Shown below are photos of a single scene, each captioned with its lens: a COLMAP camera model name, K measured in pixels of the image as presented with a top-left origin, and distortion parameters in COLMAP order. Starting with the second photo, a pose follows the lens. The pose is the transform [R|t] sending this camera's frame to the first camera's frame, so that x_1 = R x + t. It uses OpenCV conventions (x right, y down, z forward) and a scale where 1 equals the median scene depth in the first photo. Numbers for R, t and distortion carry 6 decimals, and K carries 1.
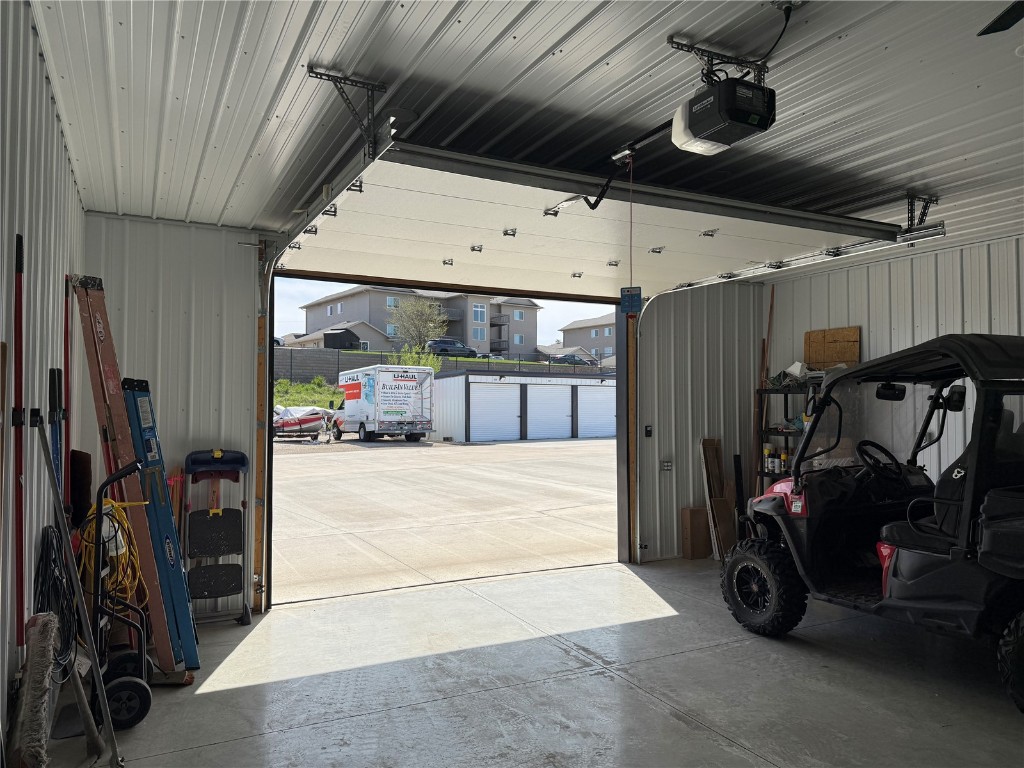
lens RADIAL K [[713.5, 0, 512.0], [0, 713.5, 384.0], [0, 0, 1]] dist [0.095490, -0.161402]
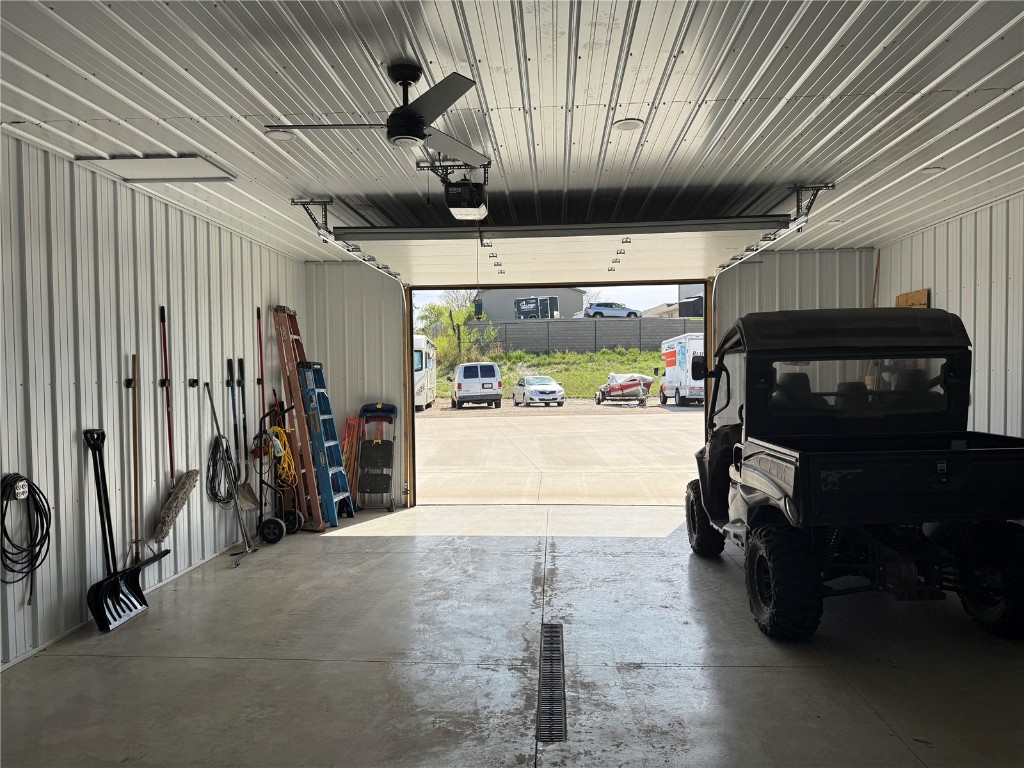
lens RADIAL K [[713.5, 0, 512.0], [0, 713.5, 384.0], [0, 0, 1]] dist [0.095490, -0.161402]
pose [[0.859520, -0.003483, -0.511090, 0.629784], [0.027518, 0.998842, 0.039472, -0.005312], [0.510361, -0.047991, 0.858620, -0.198001]]
